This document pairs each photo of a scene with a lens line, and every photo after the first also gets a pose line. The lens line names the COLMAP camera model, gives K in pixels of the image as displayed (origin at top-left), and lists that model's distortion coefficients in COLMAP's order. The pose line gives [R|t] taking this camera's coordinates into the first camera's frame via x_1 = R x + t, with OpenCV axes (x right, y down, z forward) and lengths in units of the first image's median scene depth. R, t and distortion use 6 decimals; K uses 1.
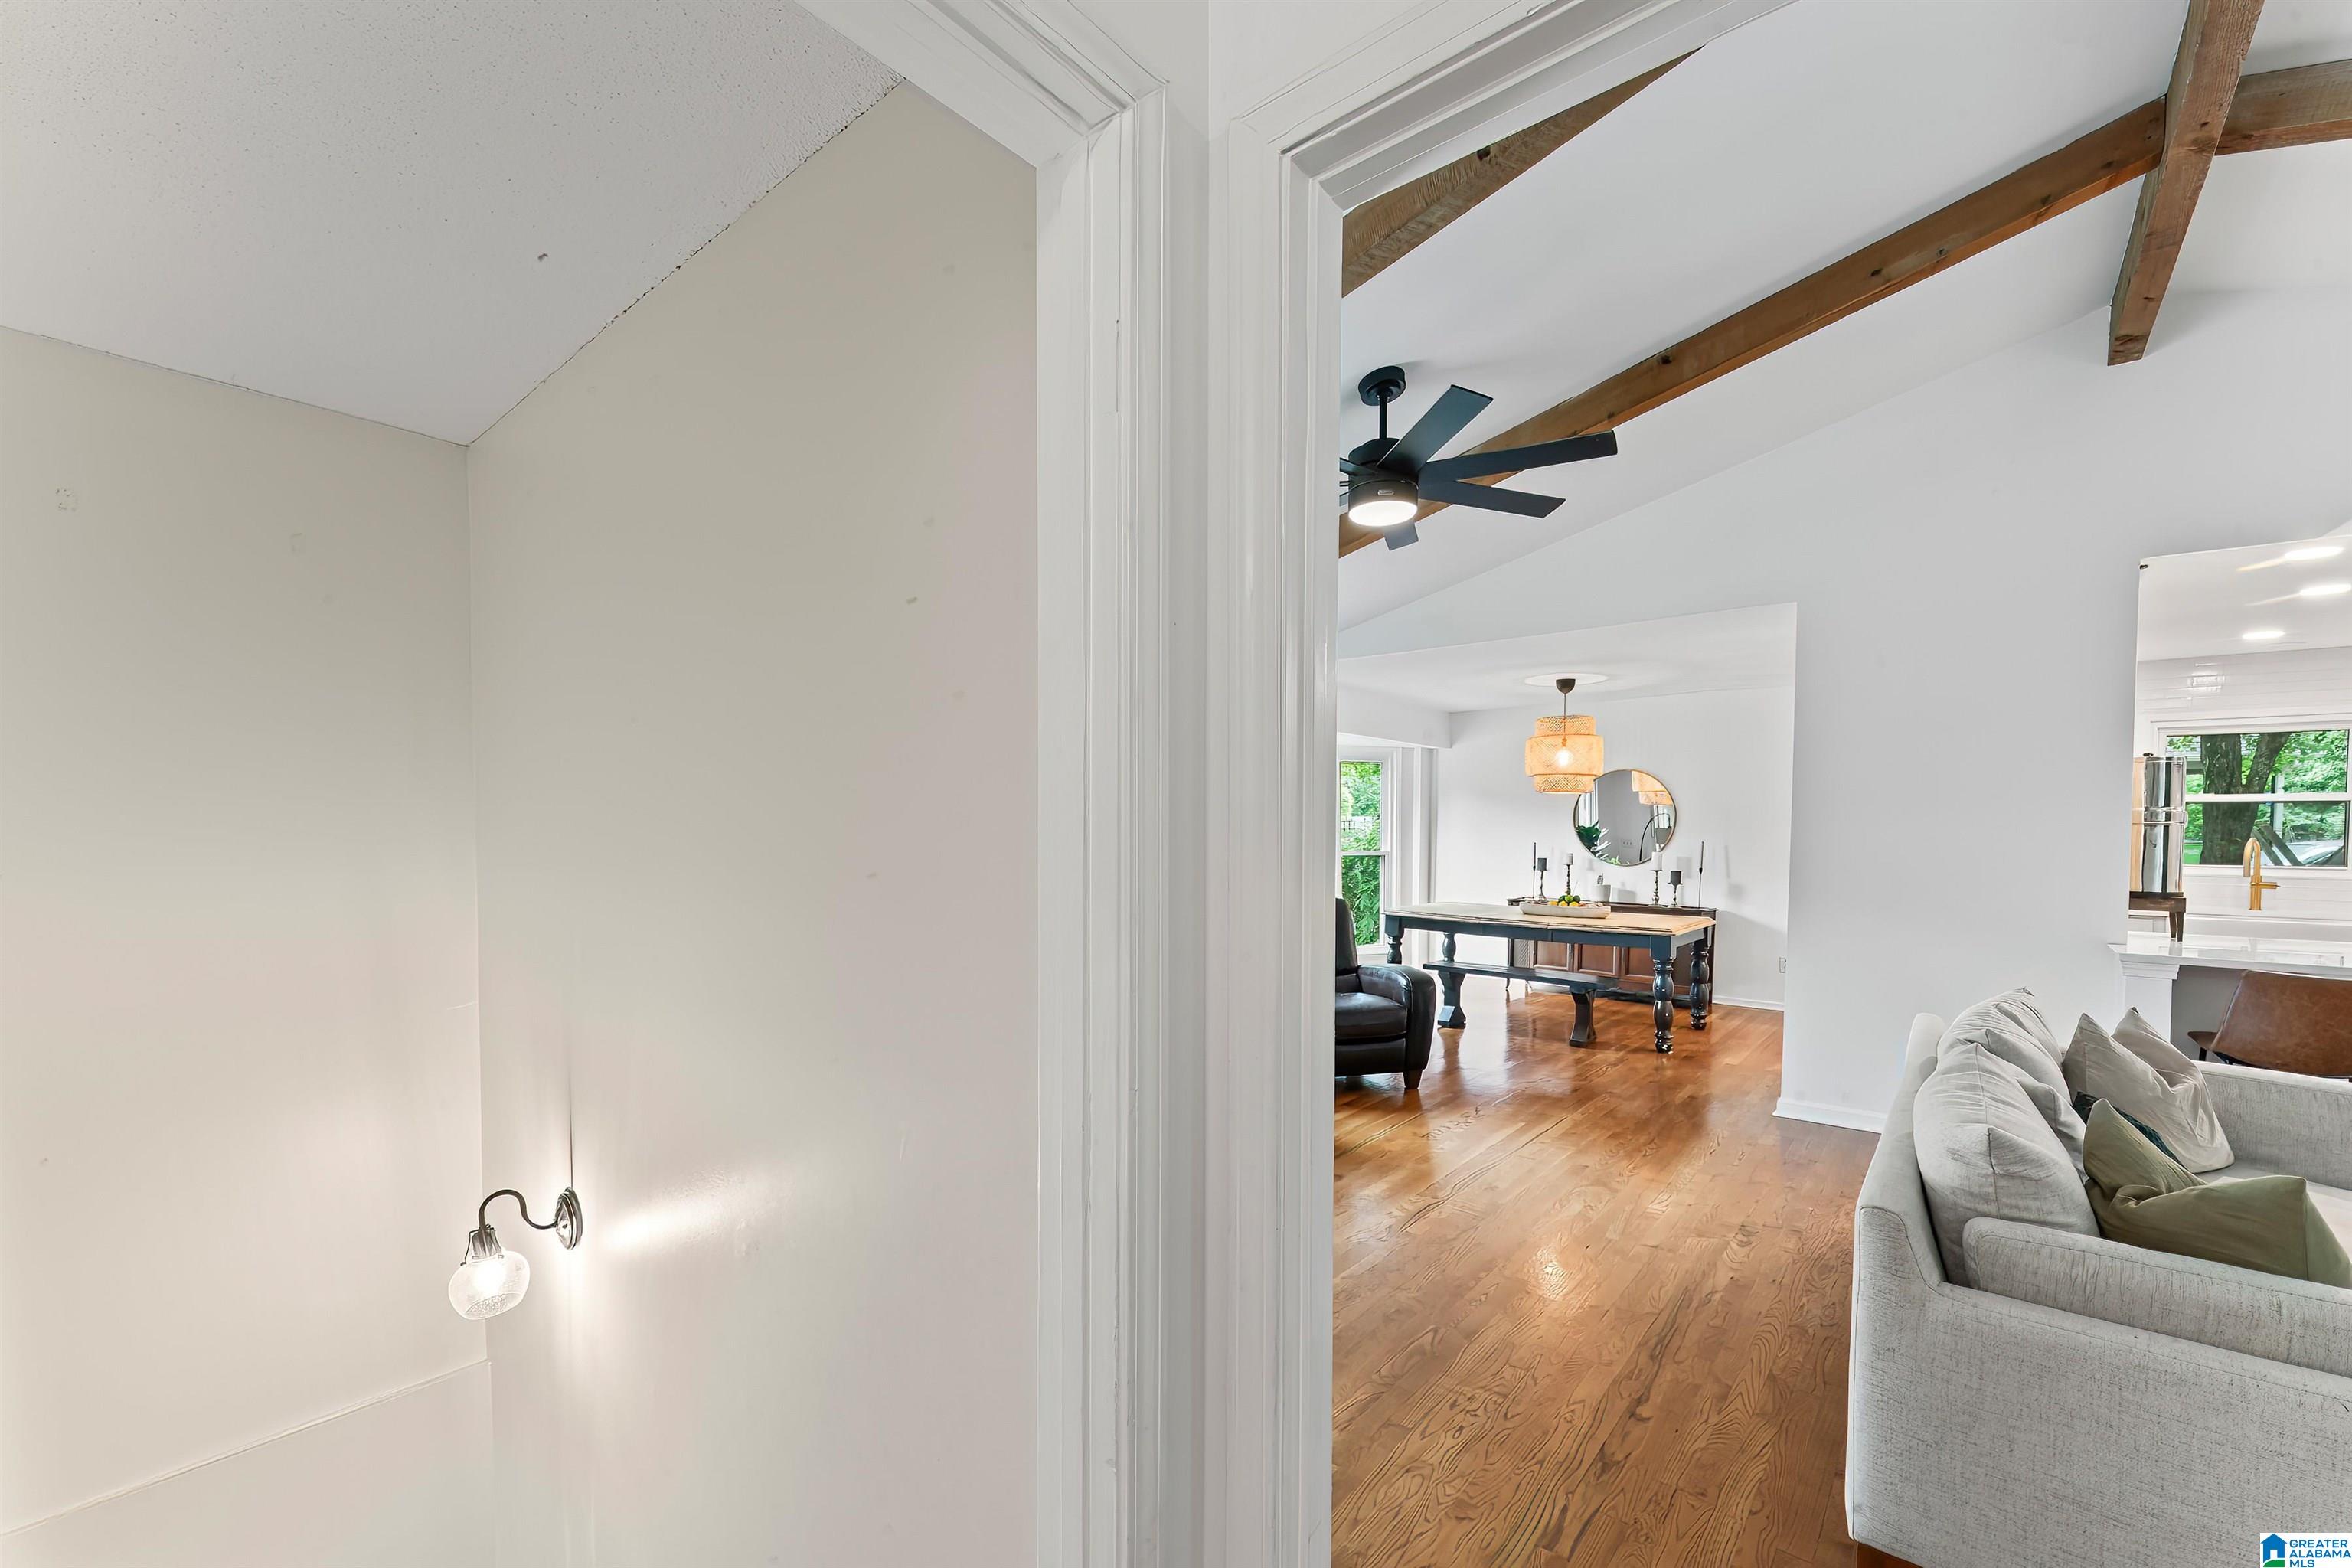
lens RADIAL K [[938.3, 0, 1201.6], [0, 938.3, 844.0], [0, 0, 1]] dist [0.000197, 0.000677]
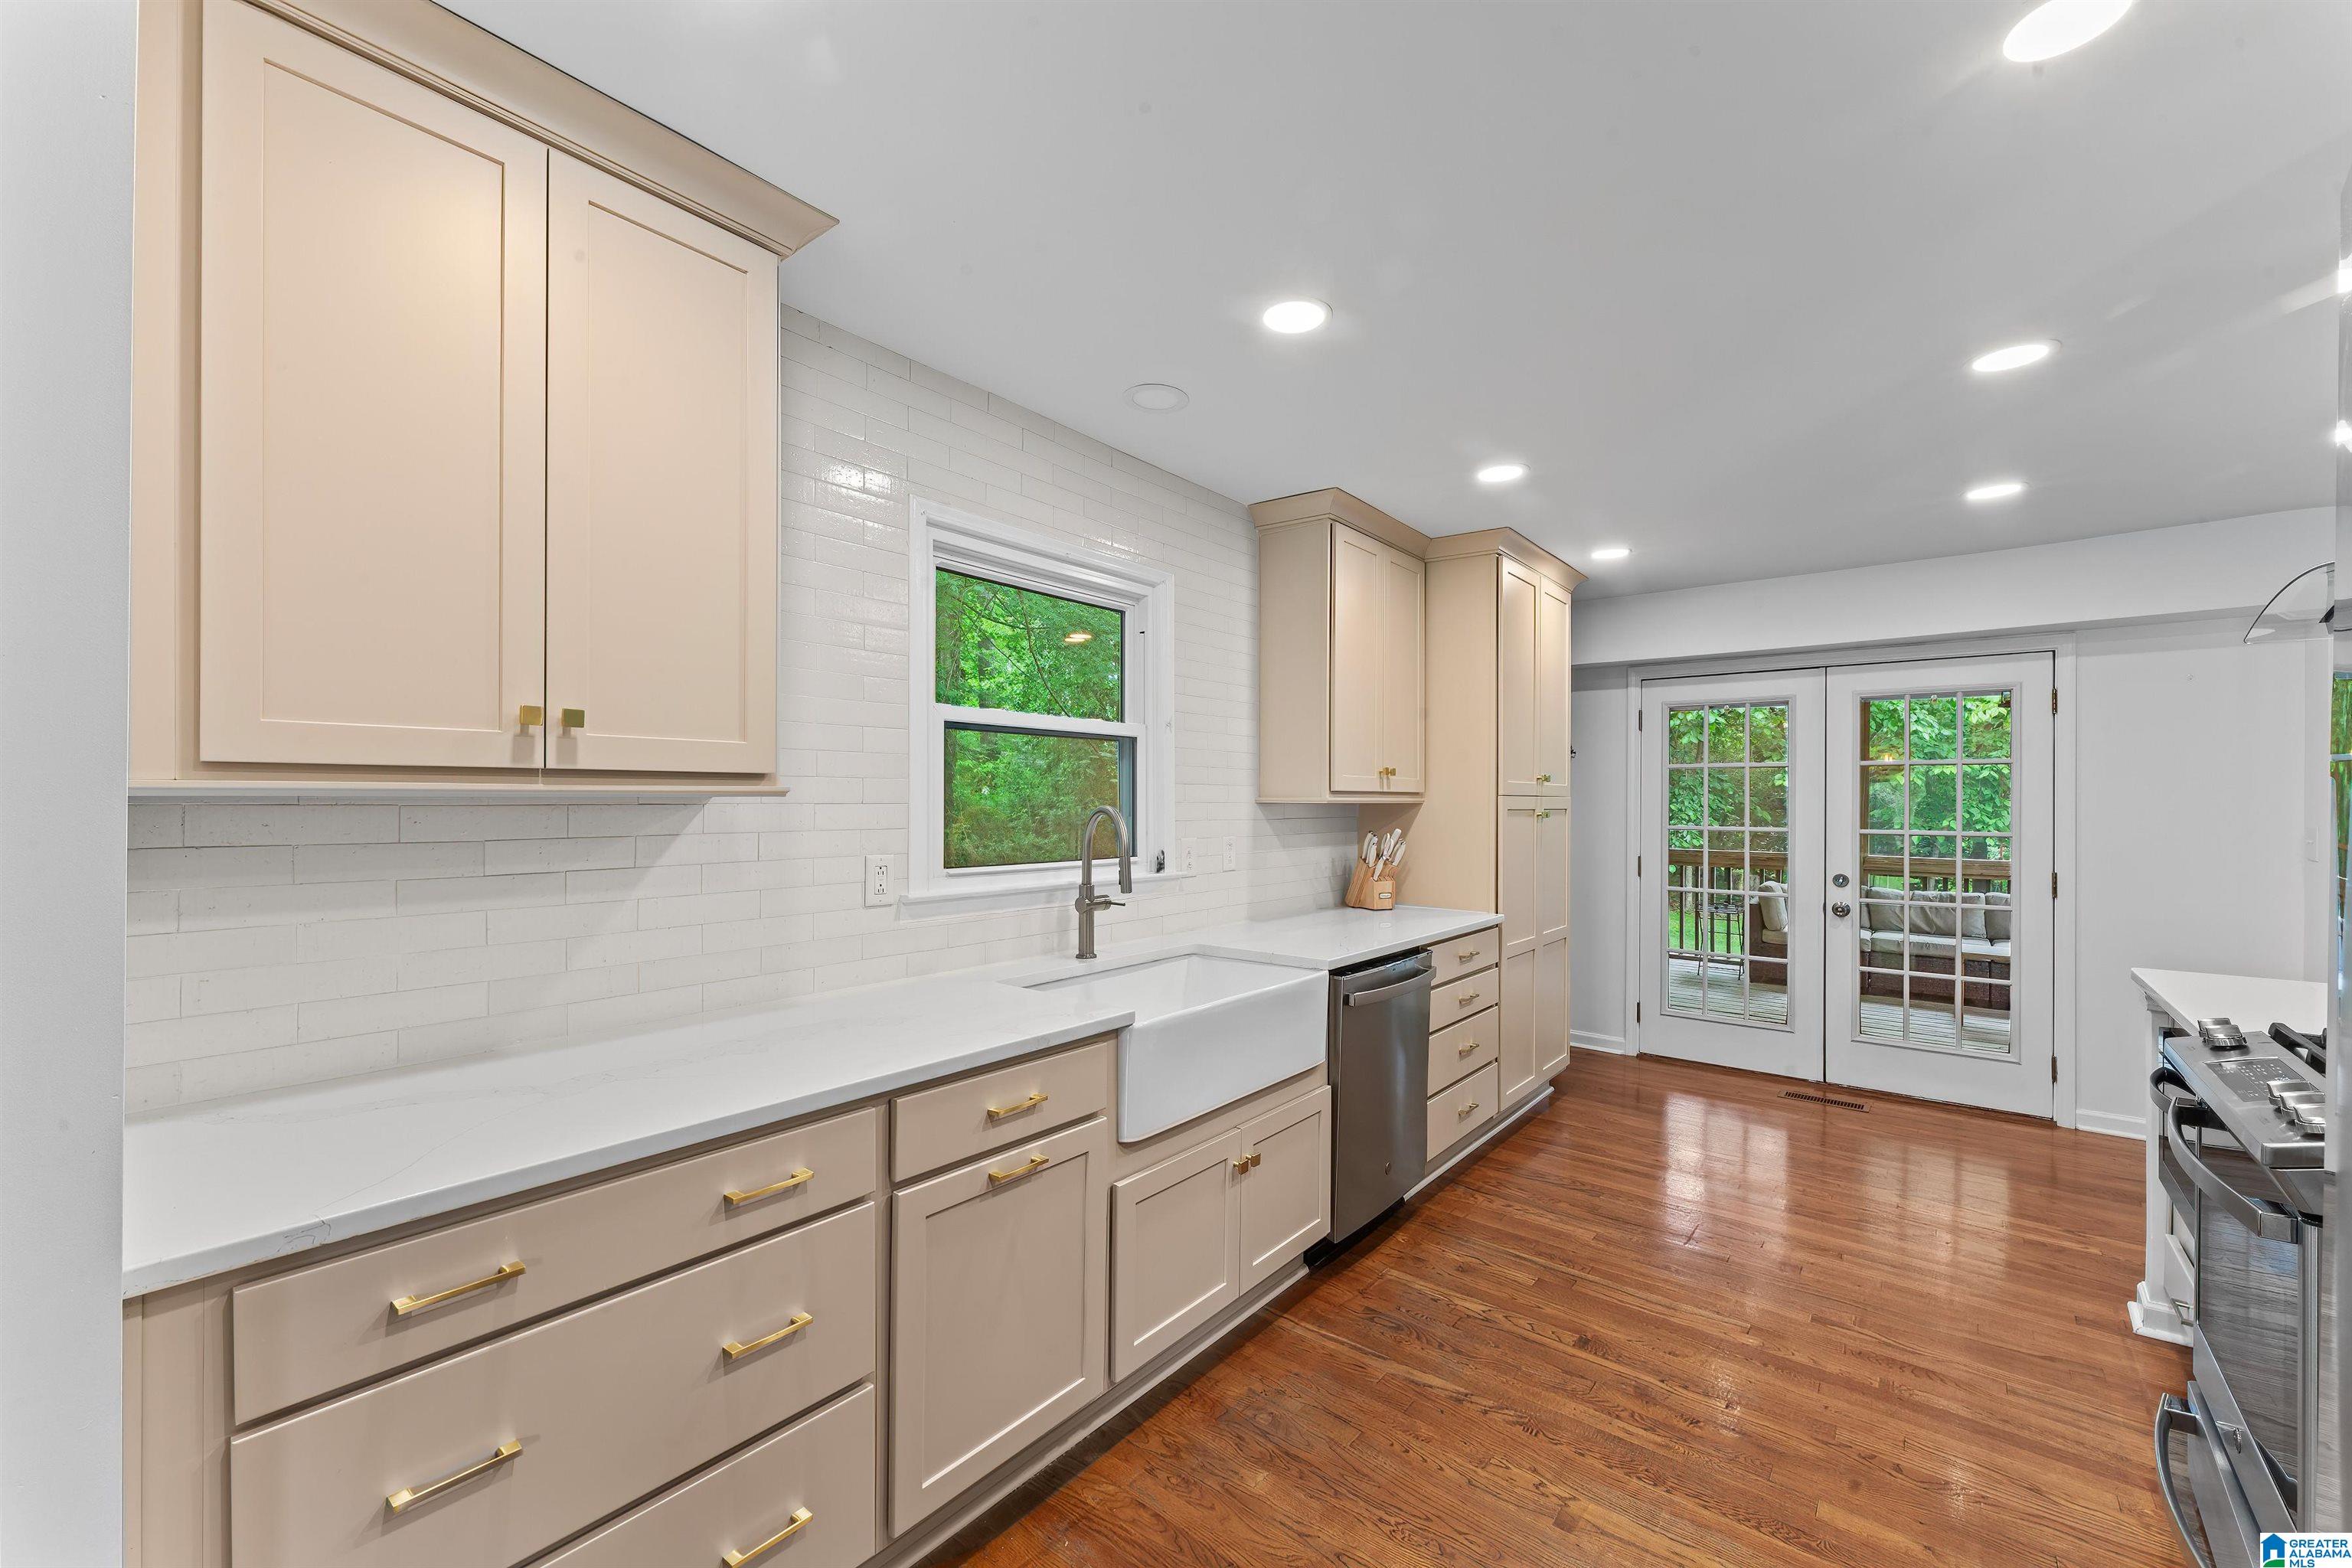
lens RADIAL K [[938.3, 0, 1167.0], [0, 938.3, 794.0], [0, 0, 1]] dist [0.000197, 0.000677]
pose [[-0.001478, -0.008690, 0.999961, 0.918657], [0.019808, 0.999766, 0.008717, -0.021559], [-0.999803, 0.019820, -0.001305, 1.357110]]
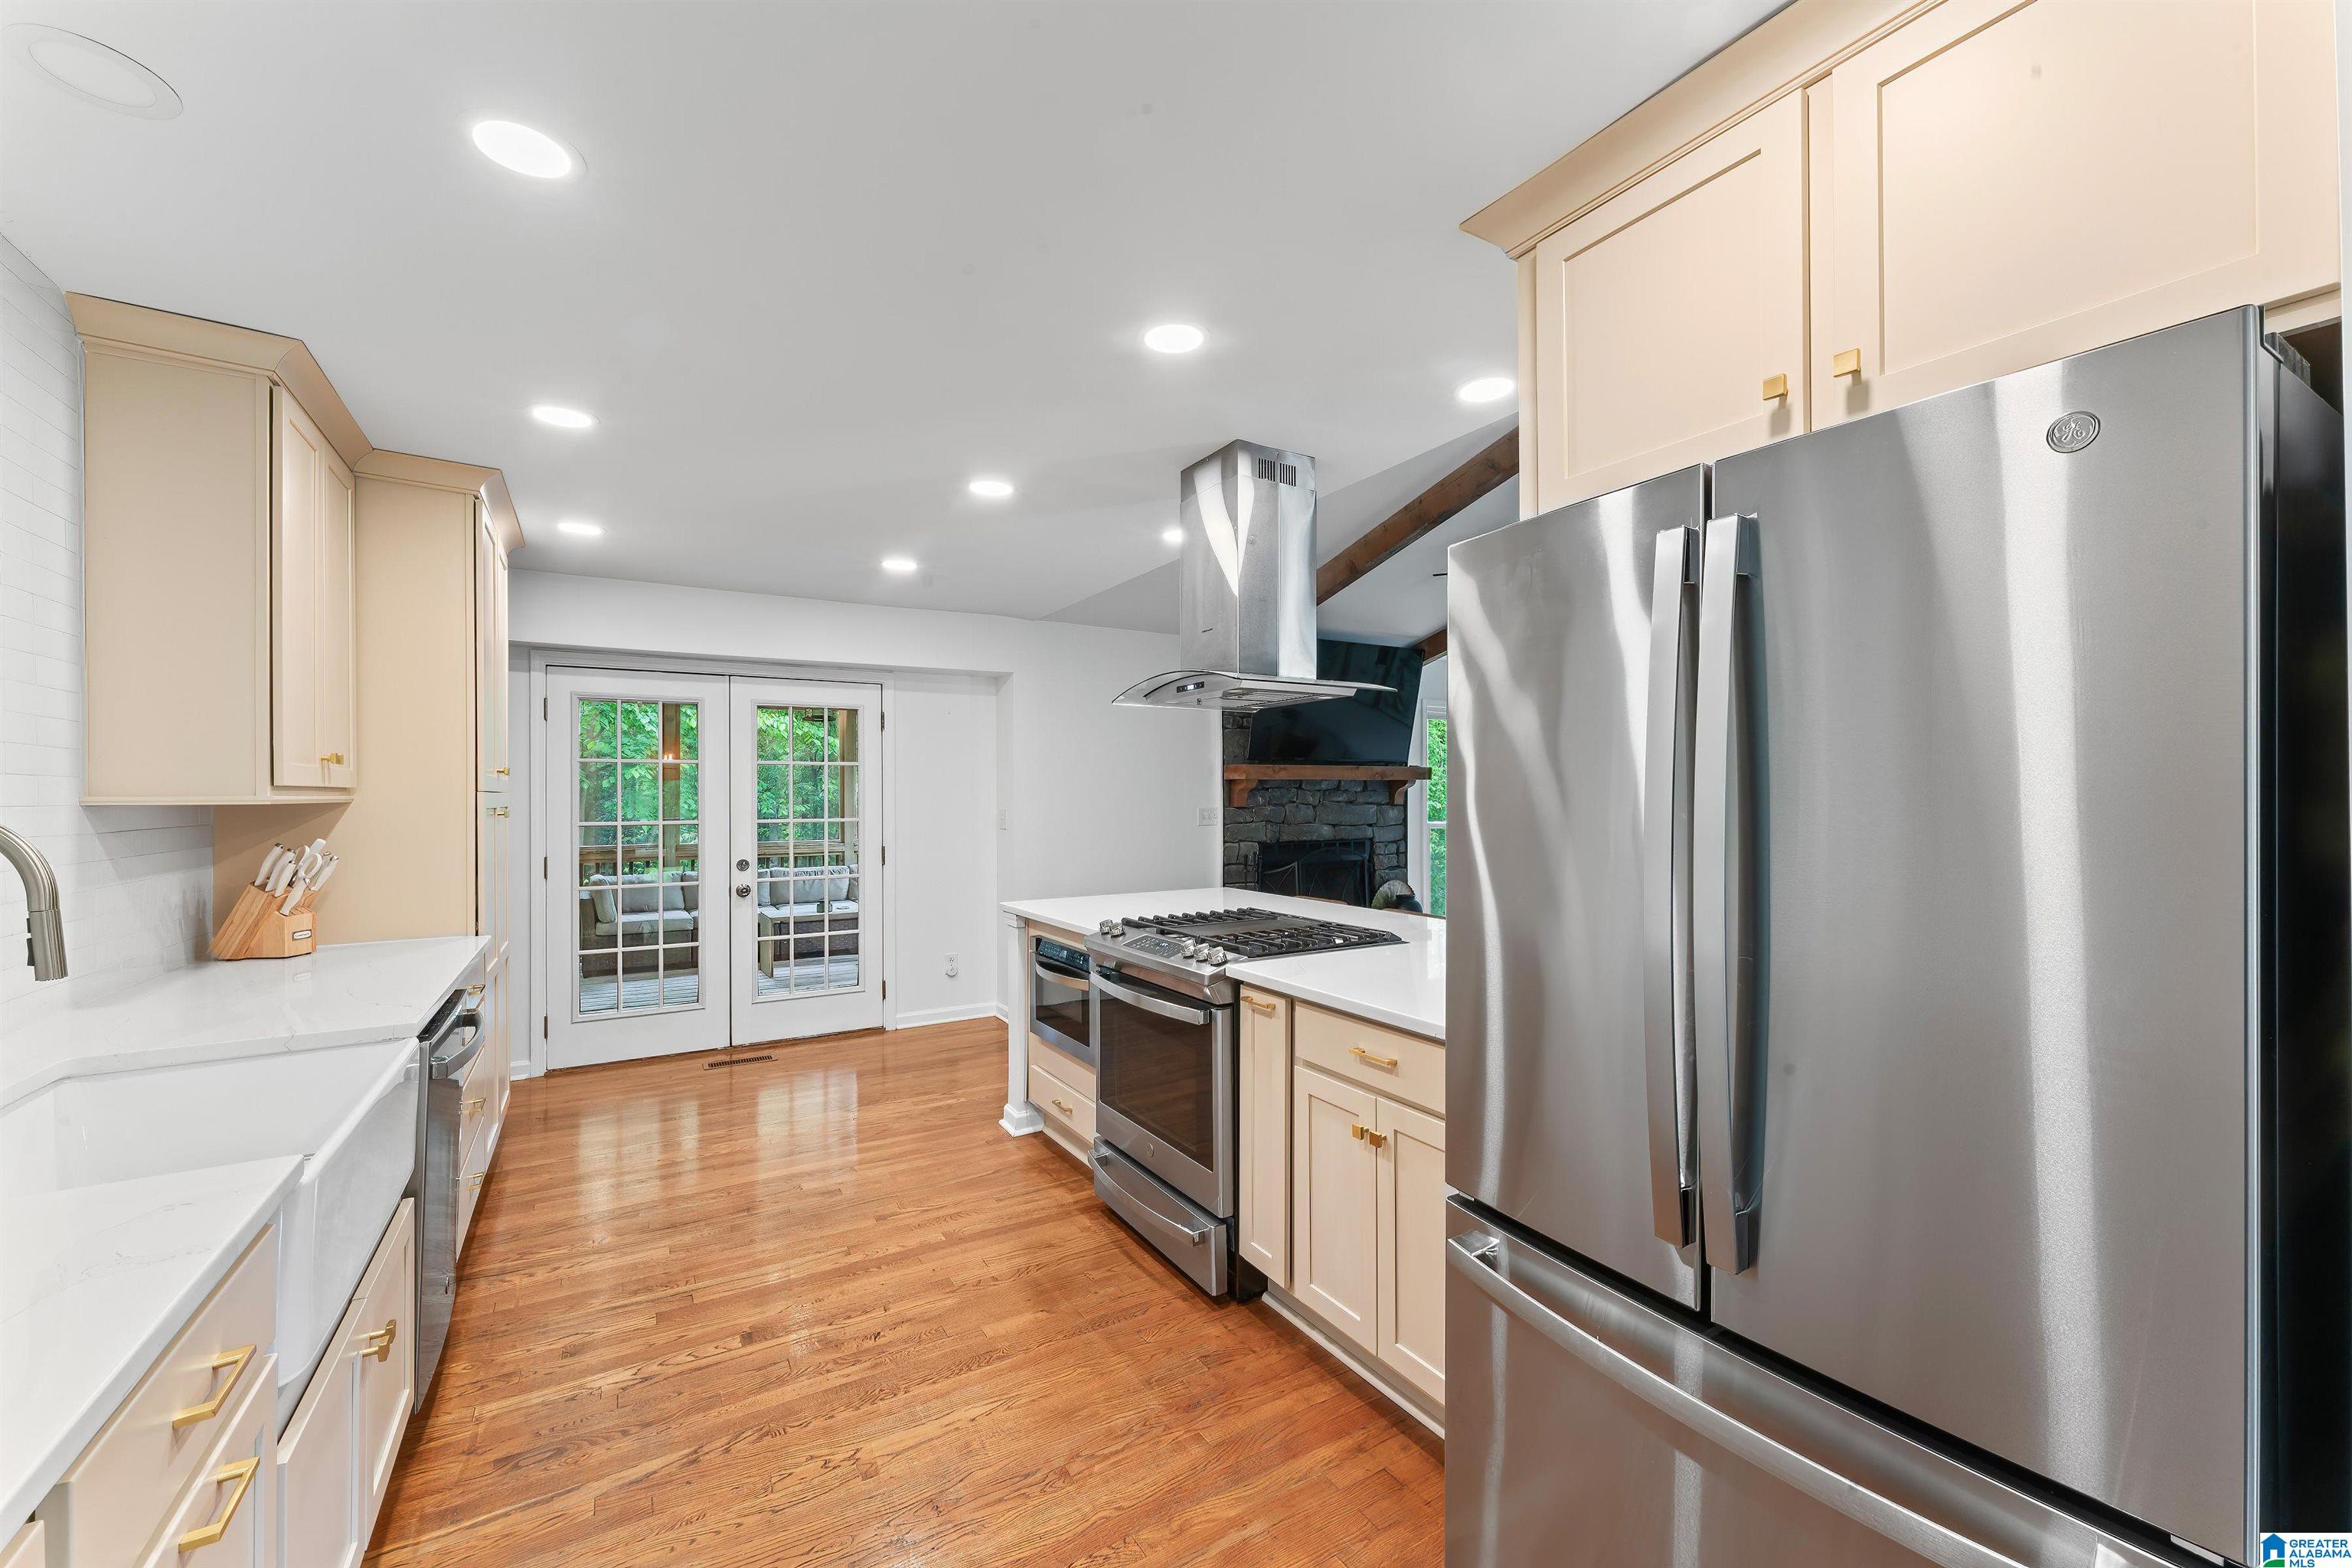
lens RADIAL K [[938.3, 0, 1193.1], [0, 938.3, 790.5], [0, 0, 1]] dist [0.000197, 0.000677]
pose [[-0.948253, -0.011401, 0.317311, 1.056839], [-0.003783, 0.999690, 0.024613, -0.027693], [-0.317493, 0.022139, -0.948002, 1.569047]]
